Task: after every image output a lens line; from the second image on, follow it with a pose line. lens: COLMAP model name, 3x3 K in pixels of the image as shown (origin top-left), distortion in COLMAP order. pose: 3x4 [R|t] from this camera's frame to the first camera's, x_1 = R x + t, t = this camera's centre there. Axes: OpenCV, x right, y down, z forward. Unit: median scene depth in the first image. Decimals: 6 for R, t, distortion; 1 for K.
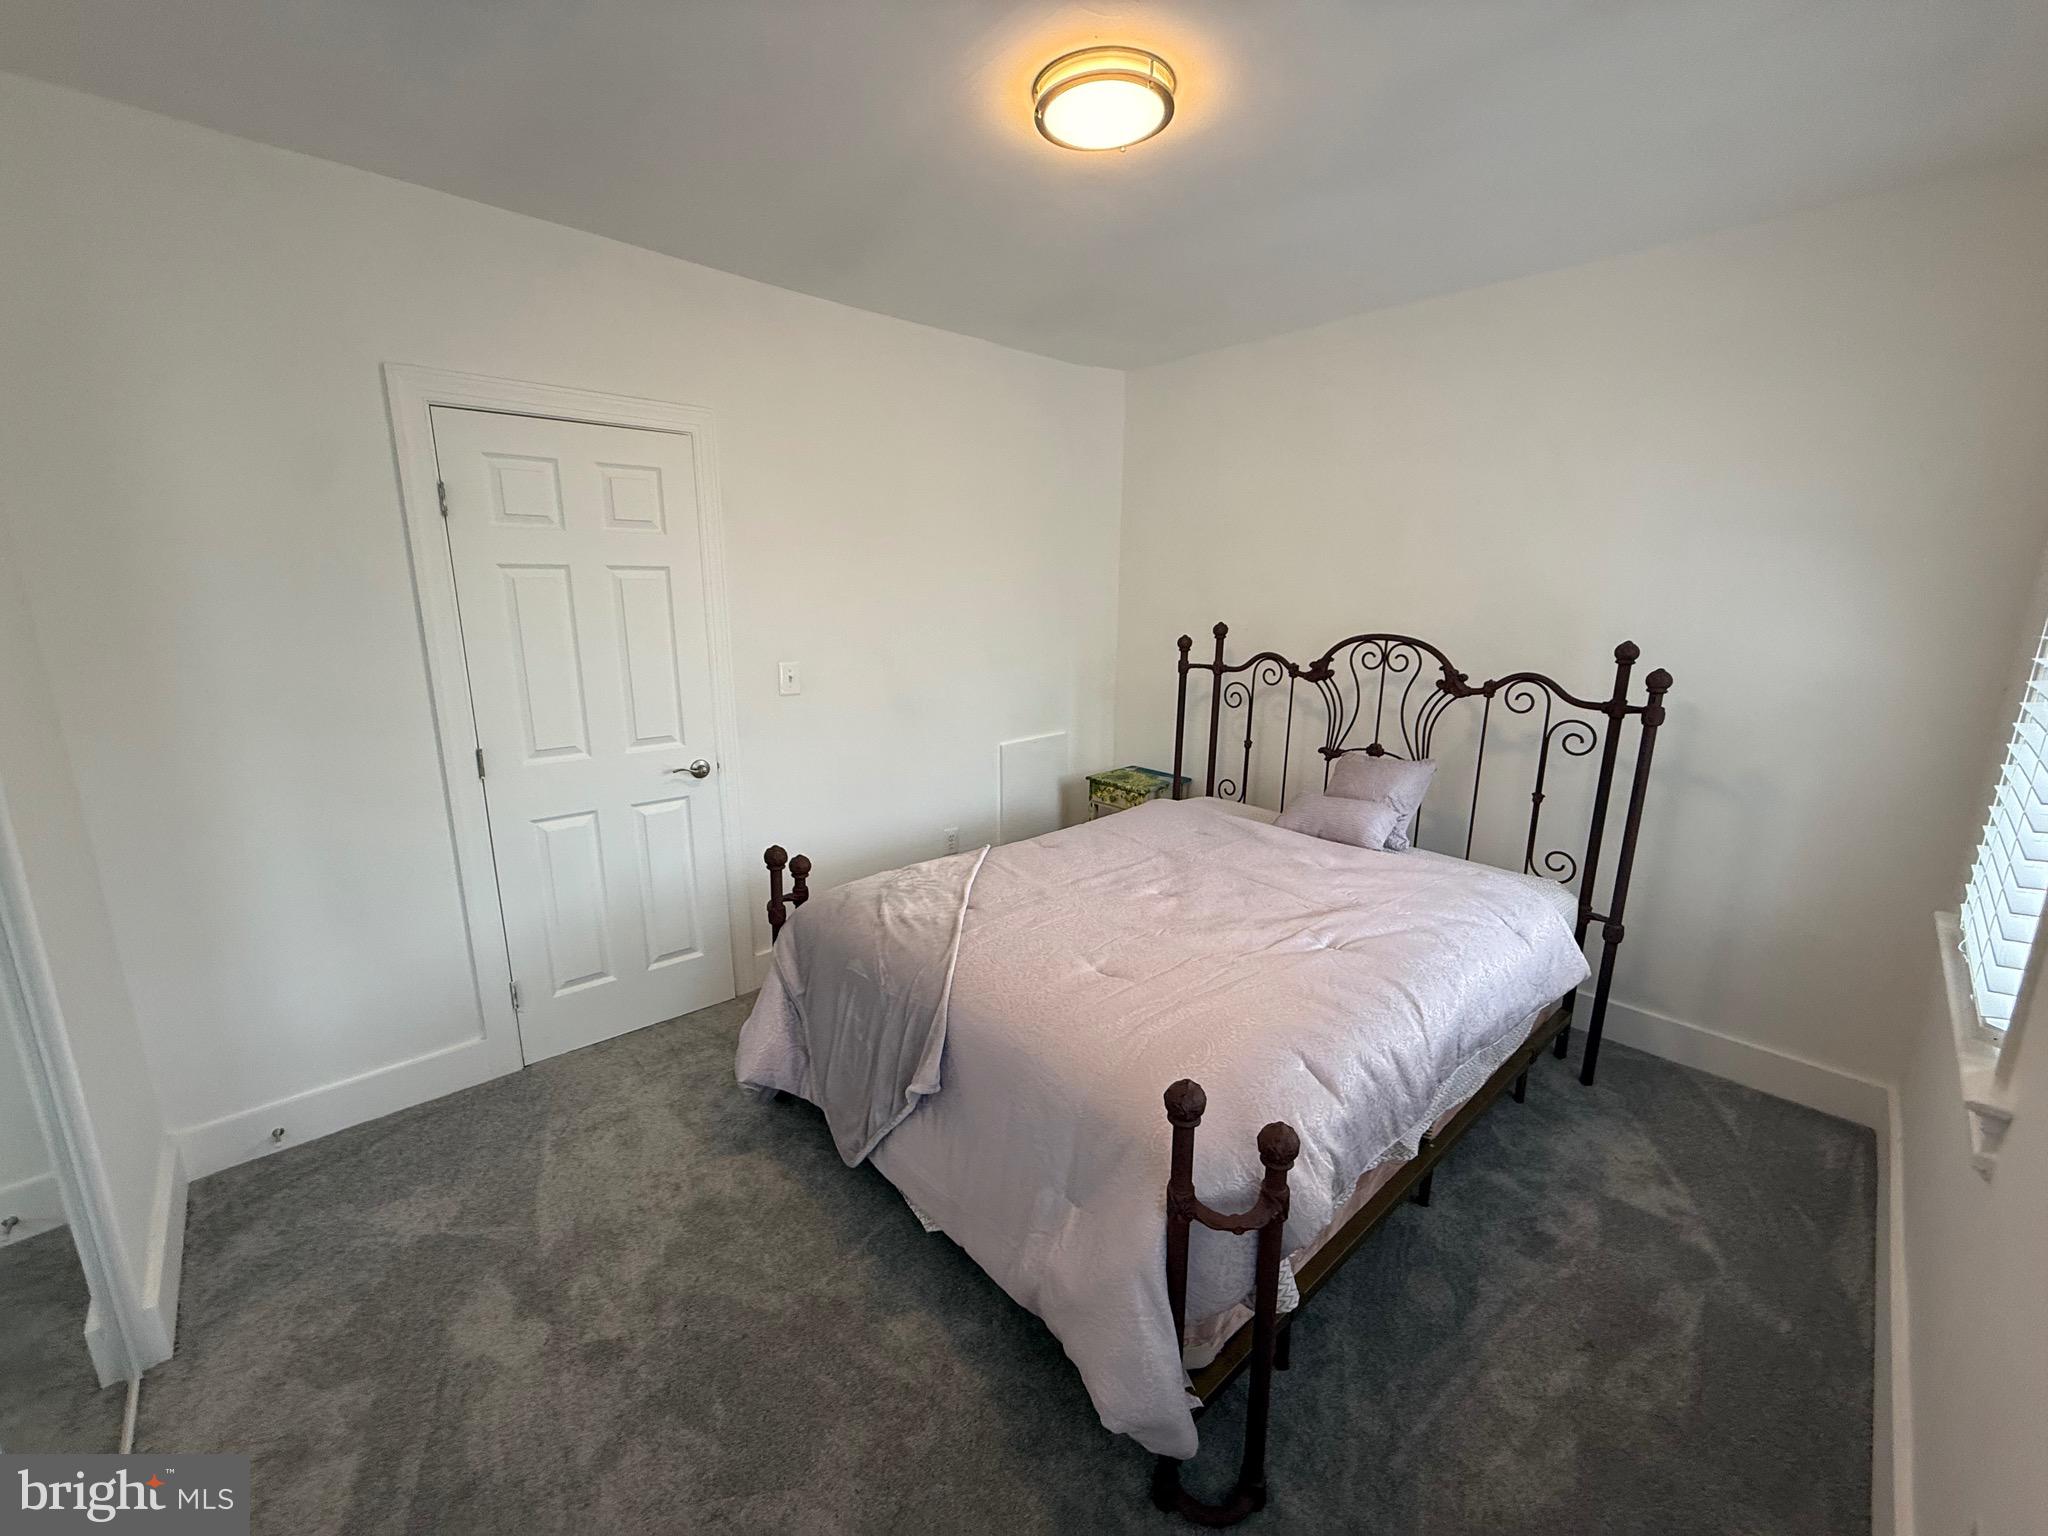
lens RADIAL K [[816.8, 0, 1017.9], [0, 816.8, 767.5], [0, 0, 1]] dist [0.000301, 0.001368]
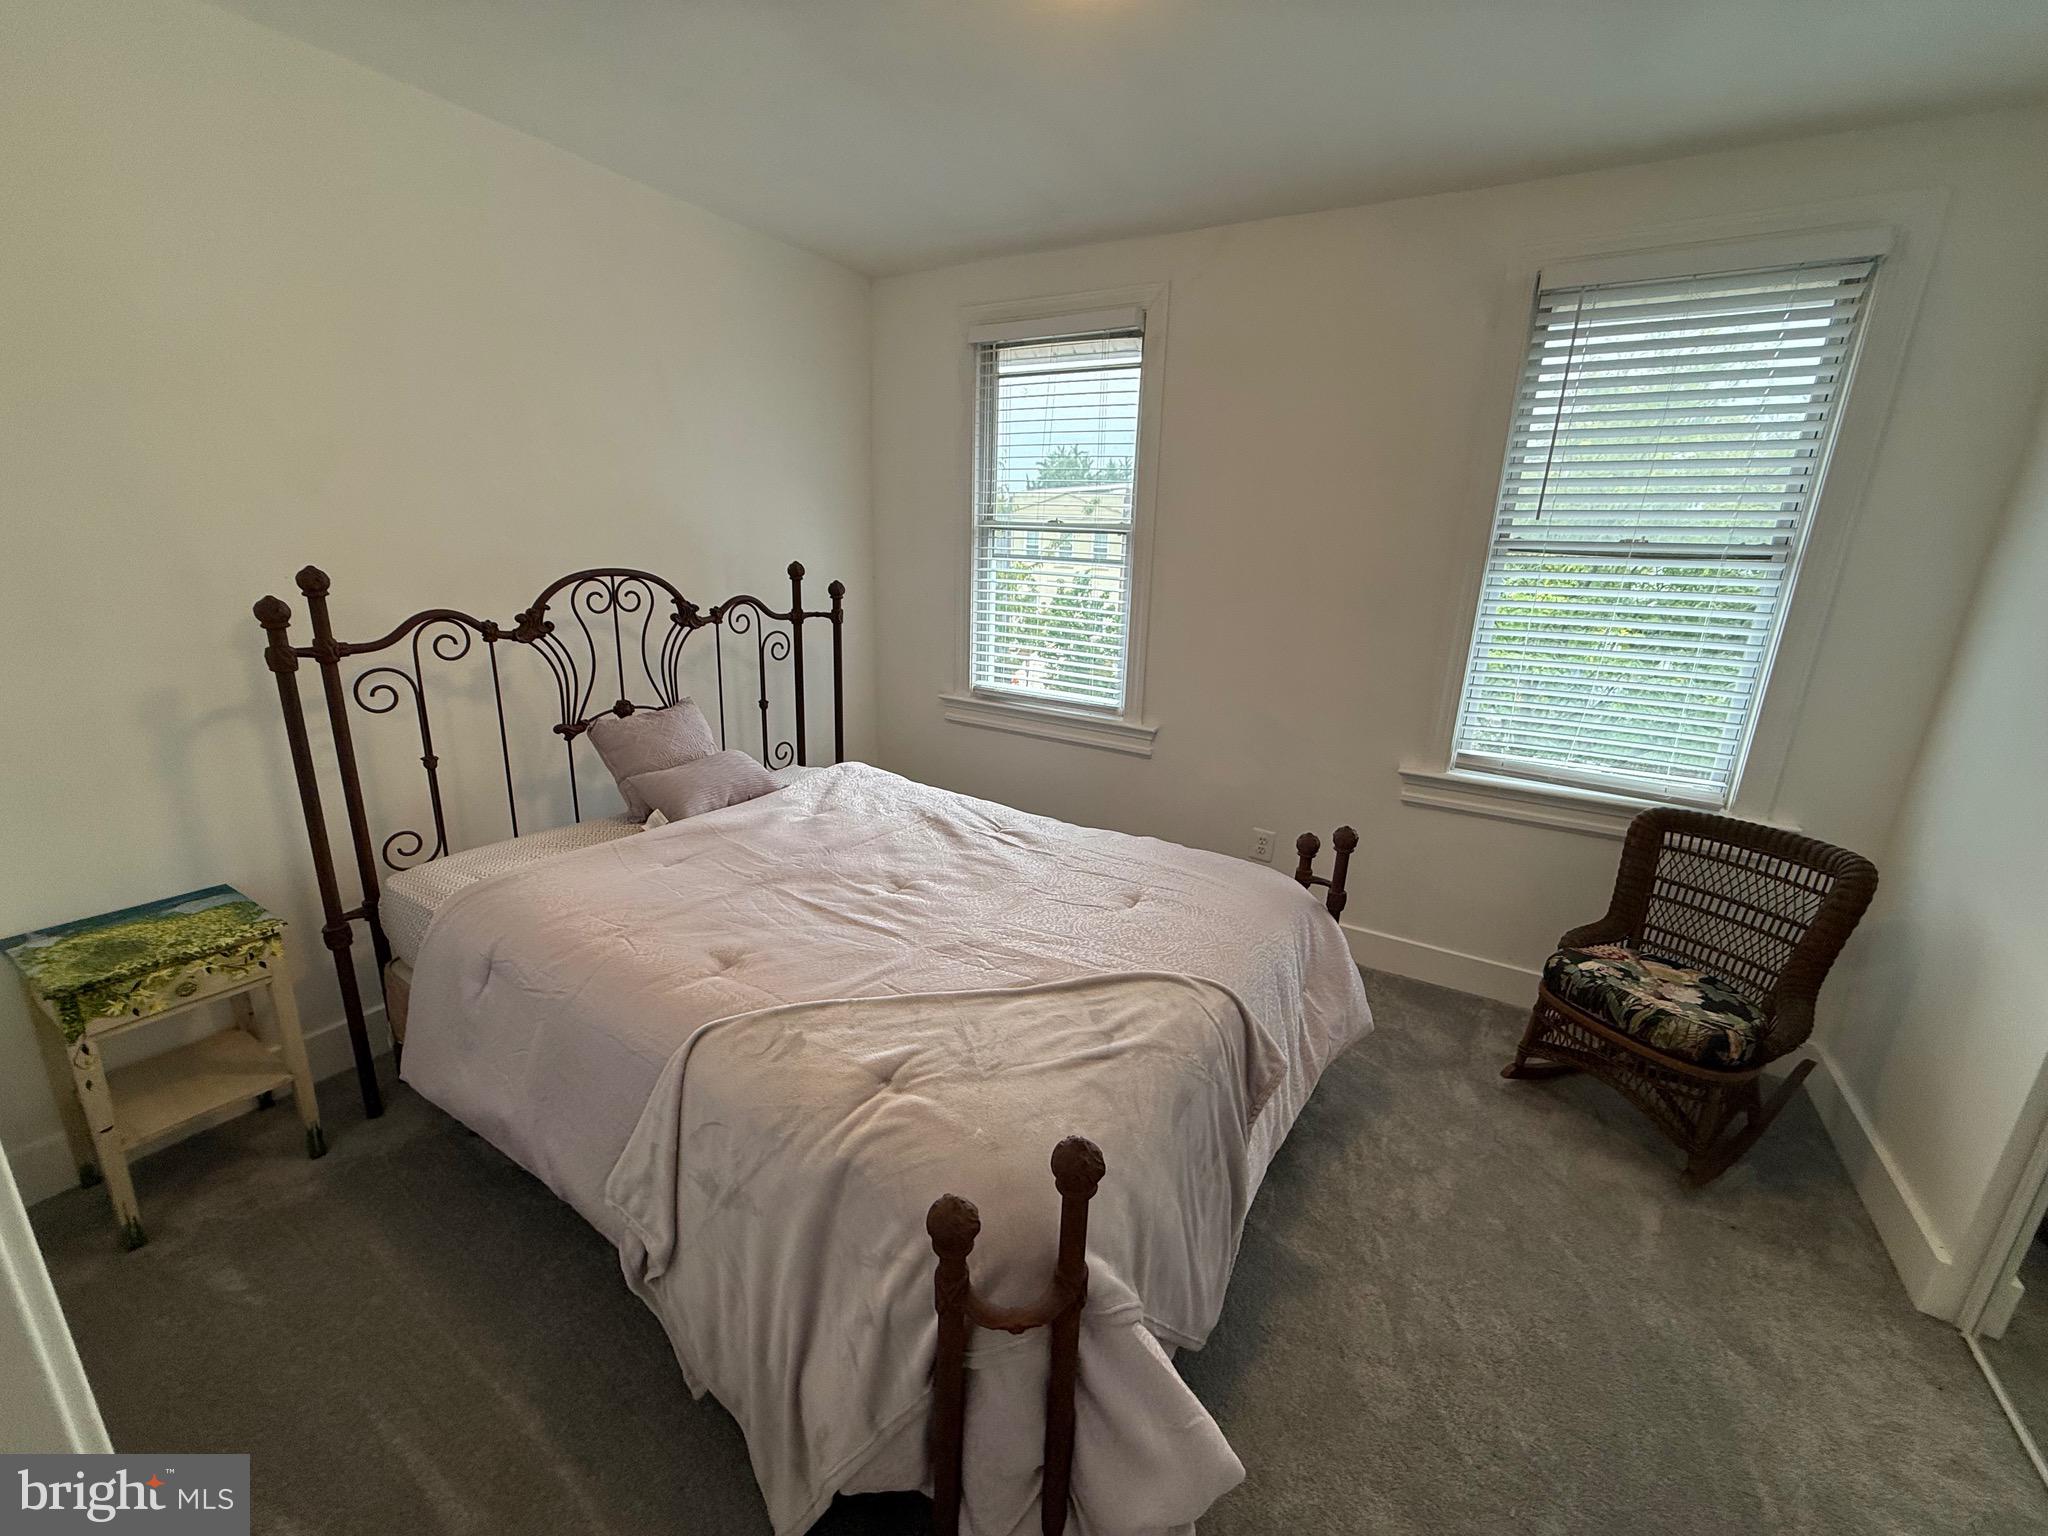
lens RADIAL K [[816.8, 0, 1013.6], [0, 816.8, 761.1], [0, 0, 1]] dist [0.000301, 0.001368]
pose [[-0.266023, -0.271835, 0.924845, -0.483345], [0.179315, 0.928716, 0.324551, -0.178131], [-0.947142, 0.252177, -0.198315, 0.828956]]
